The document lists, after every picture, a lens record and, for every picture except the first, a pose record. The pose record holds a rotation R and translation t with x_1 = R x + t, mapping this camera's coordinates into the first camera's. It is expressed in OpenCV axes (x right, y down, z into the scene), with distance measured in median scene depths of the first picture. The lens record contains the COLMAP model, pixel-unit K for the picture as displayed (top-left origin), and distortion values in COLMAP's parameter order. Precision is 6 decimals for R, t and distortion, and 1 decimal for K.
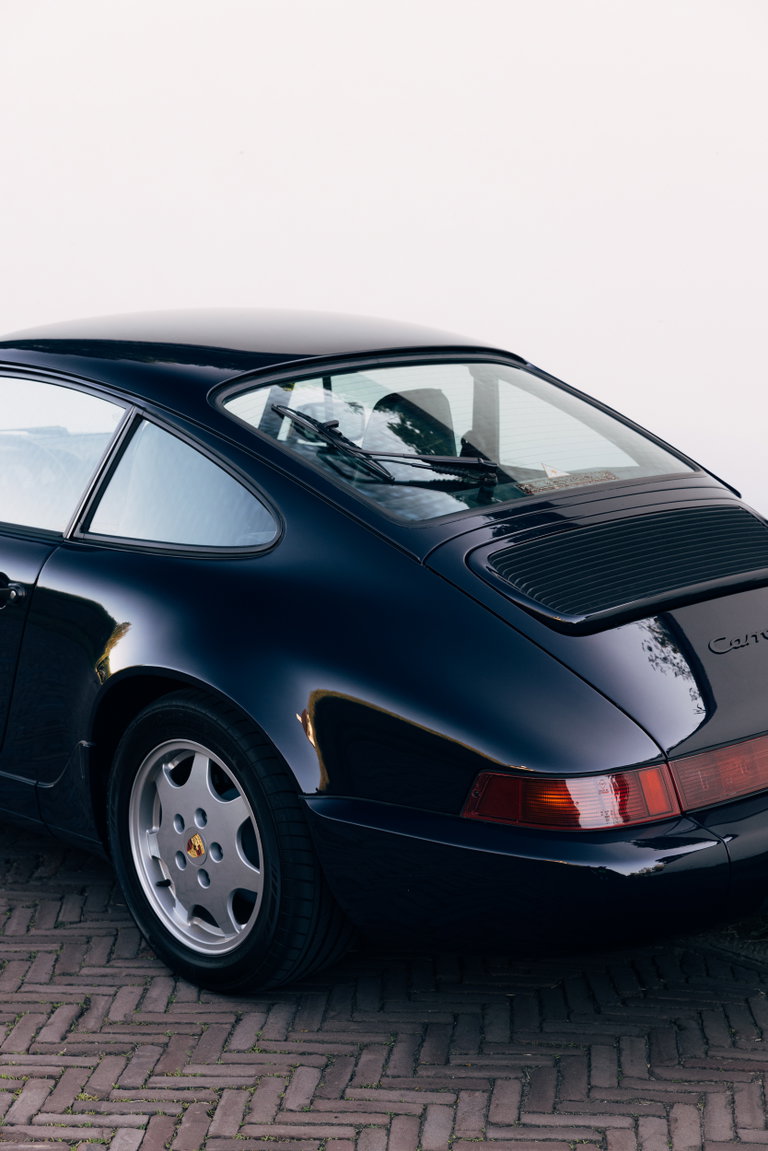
lens RADIAL K [[2170.8, 0, 384.0], [0, 2170.8, 575.5], [0, 0, 1]] dist [-0.015962, 0.261906]
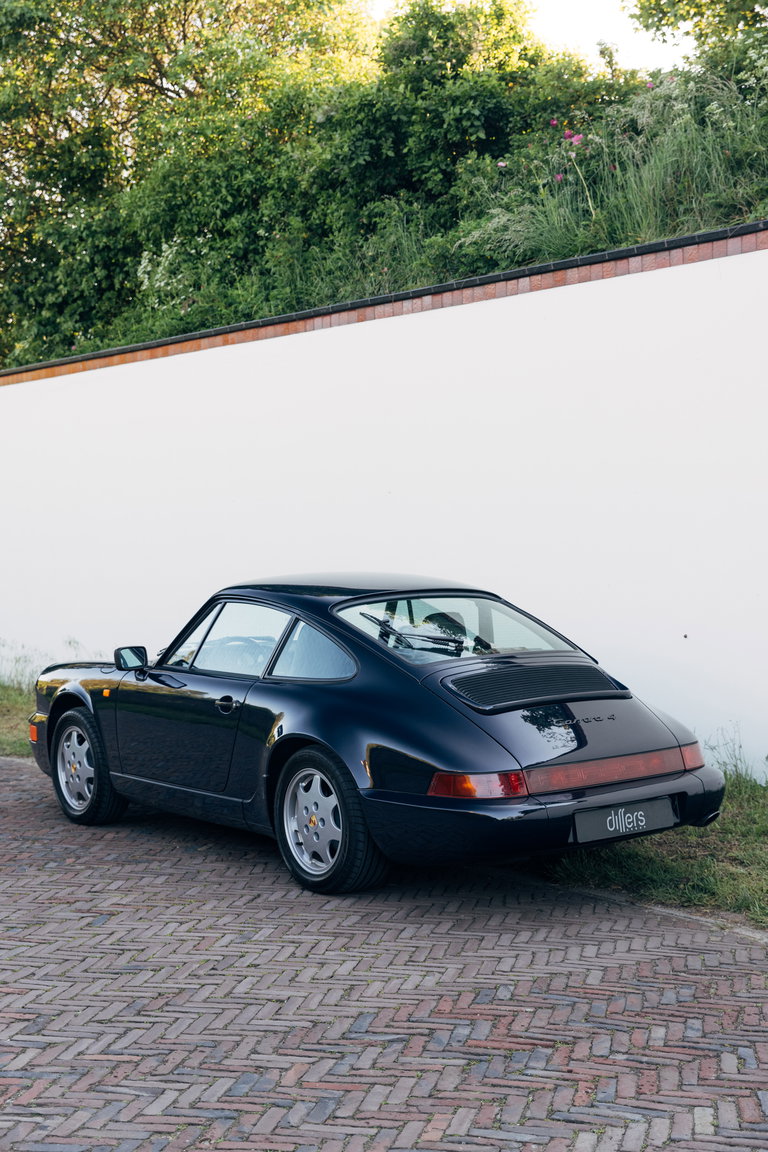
lens RADIAL K [[1594.2, 0, 384.0], [0, 1594.2, 576.0], [0, 0, 1]] dist [0.007463, -0.012333]
pose [[0.994306, 0.007806, -0.106273, 0.139656], [-0.022443, 0.990284, -0.137240, 0.099715], [0.104169, 0.138844, 0.984820, -0.522125]]
